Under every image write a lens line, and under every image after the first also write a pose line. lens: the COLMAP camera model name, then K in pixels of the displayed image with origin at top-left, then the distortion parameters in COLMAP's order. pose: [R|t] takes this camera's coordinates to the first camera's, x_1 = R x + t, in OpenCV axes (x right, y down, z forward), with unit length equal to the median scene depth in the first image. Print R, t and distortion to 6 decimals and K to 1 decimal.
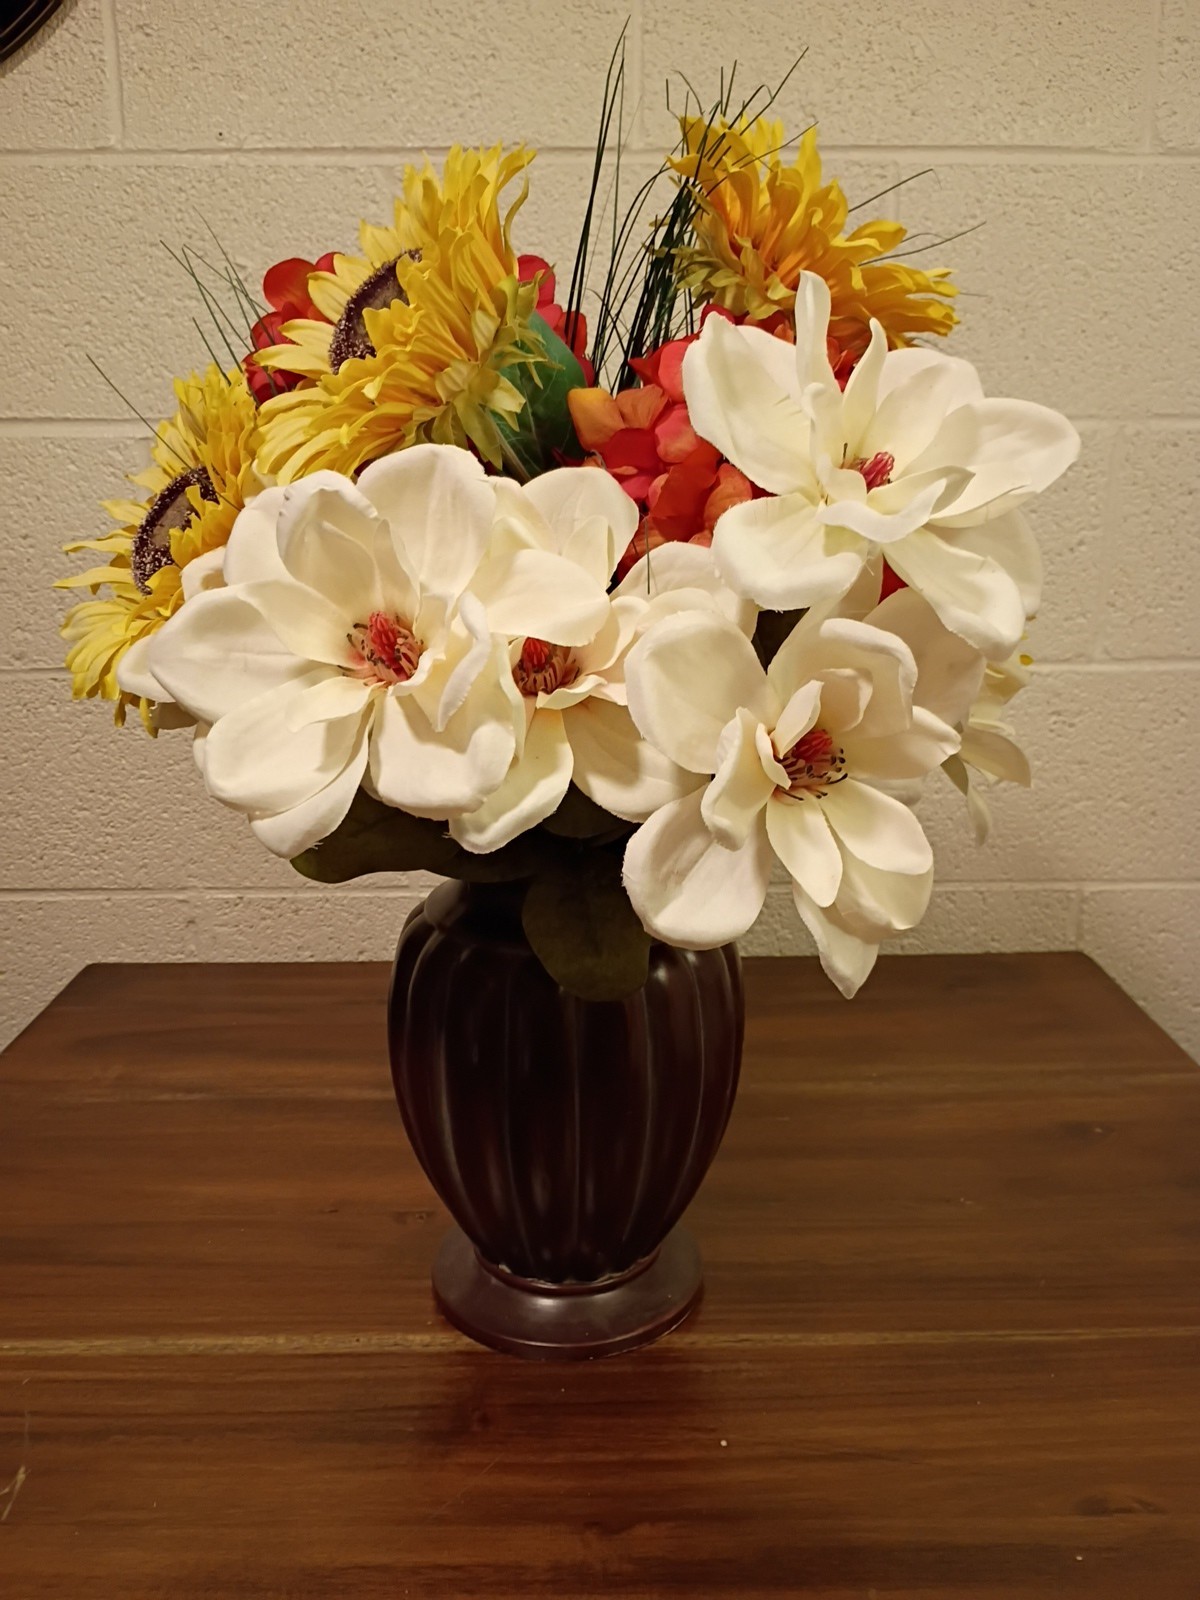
lens RADIAL K [[1360.5, 0, 591.0], [0, 1360.5, 804.7], [0, 0, 1]] dist [0.065561, -0.094565]
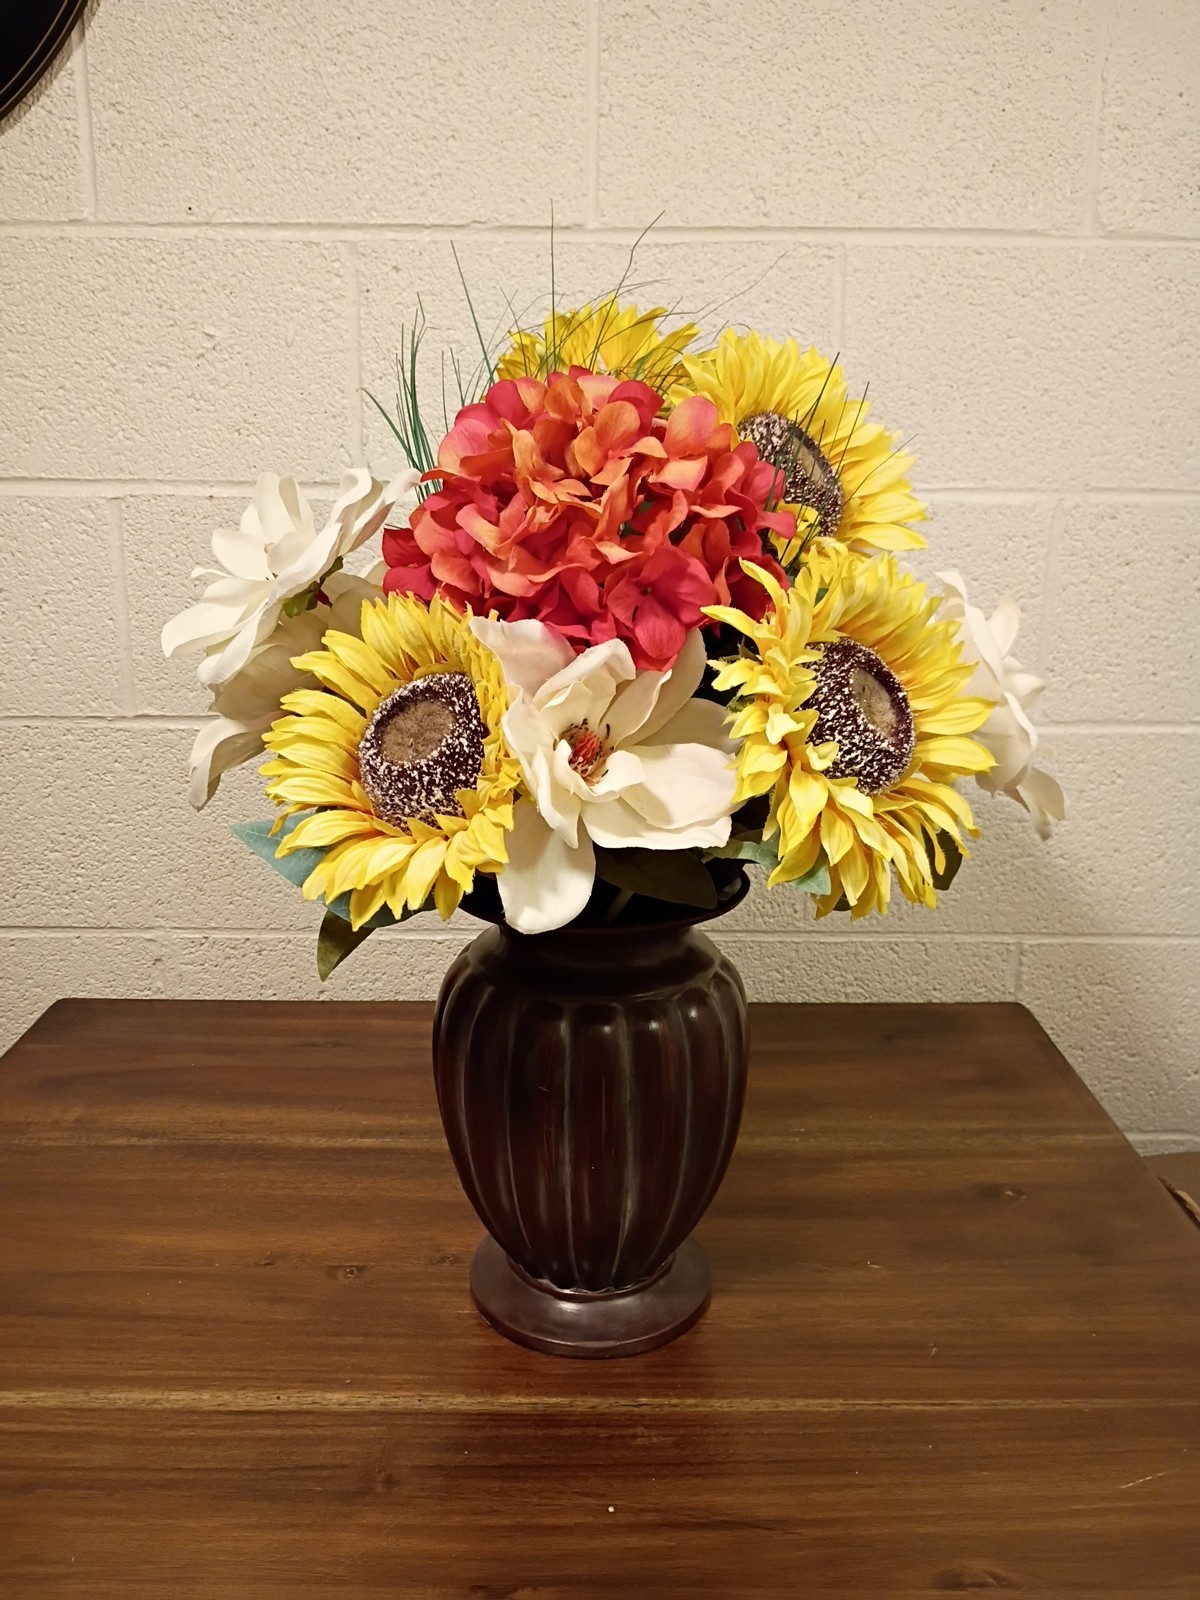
lens RADIAL K [[1360.5, 0, 590.8], [0, 1360.5, 801.9], [0, 0, 1]] dist [0.065561, -0.094565]
pose [[0.999845, 0.015515, -0.008347, 0.047623], [-0.015452, 0.999852, 0.007625, -0.053131], [0.008464, -0.007494, 0.999936, -0.035609]]
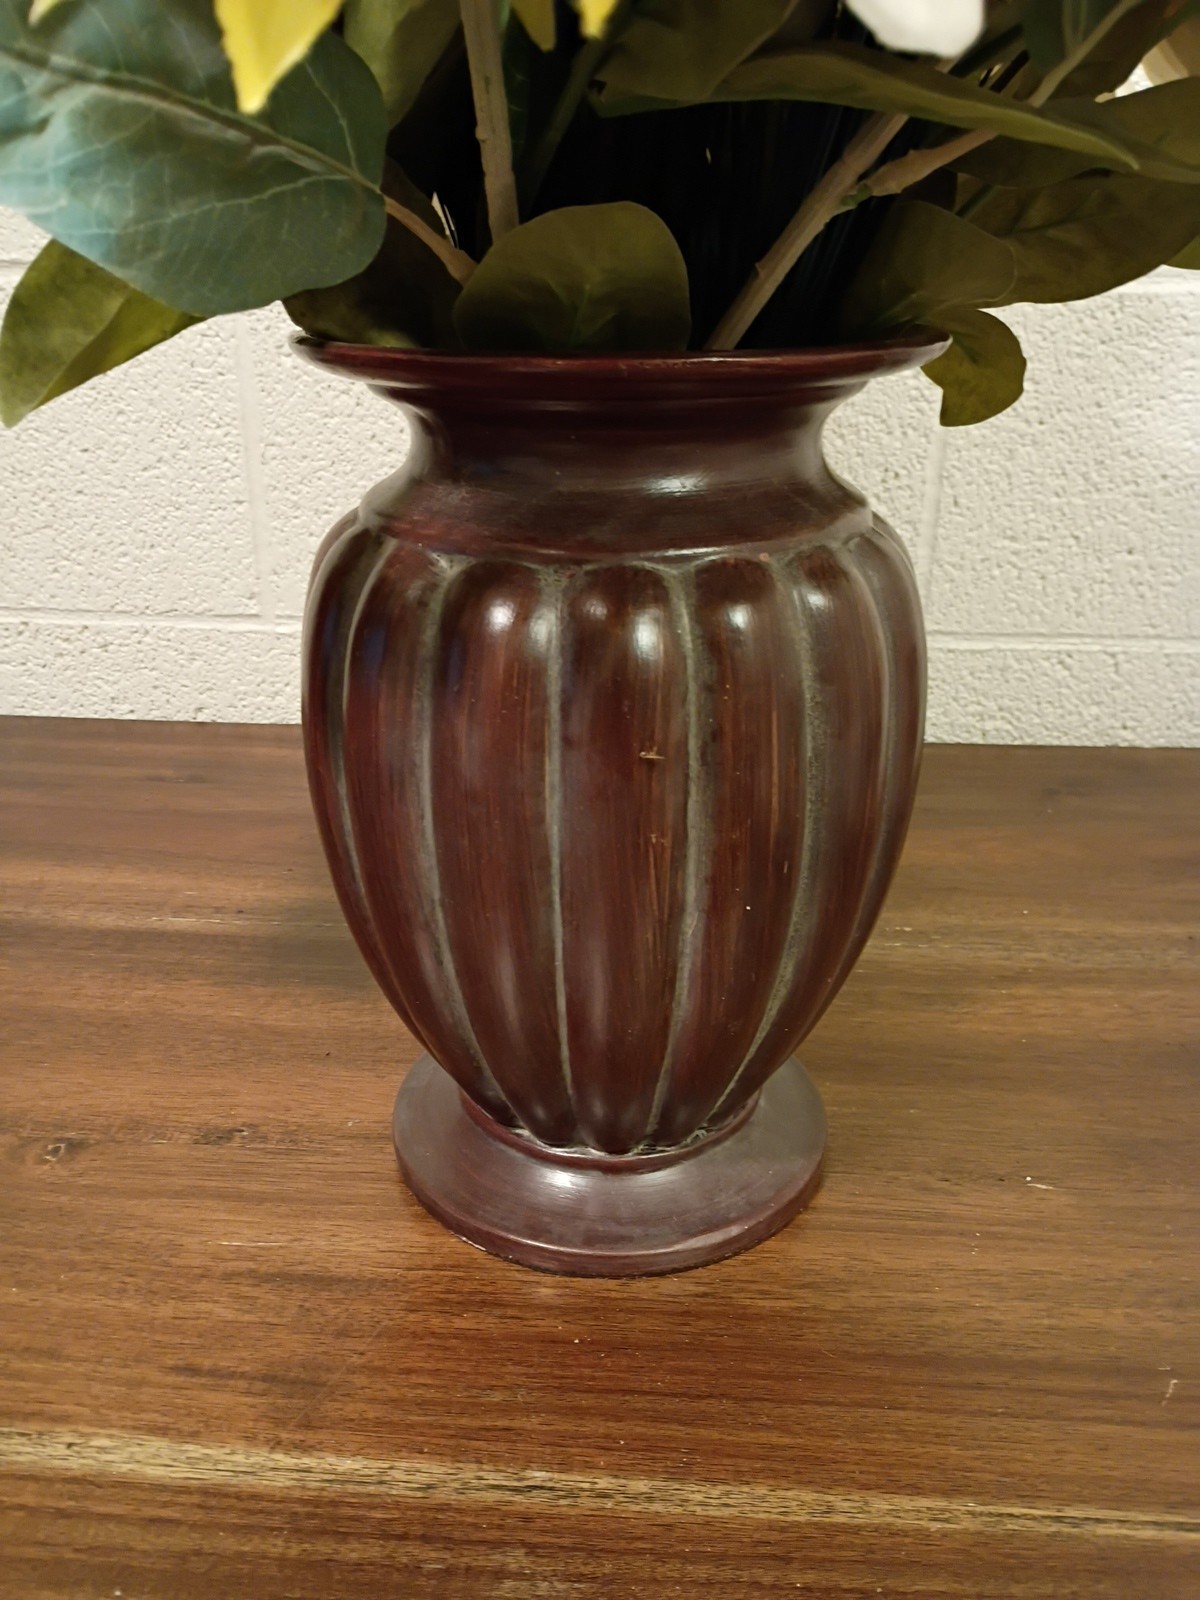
lens RADIAL K [[1360.5, 0, 588.7], [0, 1360.5, 798.2], [0, 0, 1]] dist [0.065561, -0.094565]
pose [[0.995682, 0.044335, -0.081553, 0.104256], [-0.031912, 0.988508, 0.147763, 0.049427], [0.087167, -0.144523, 0.985655, 0.363703]]
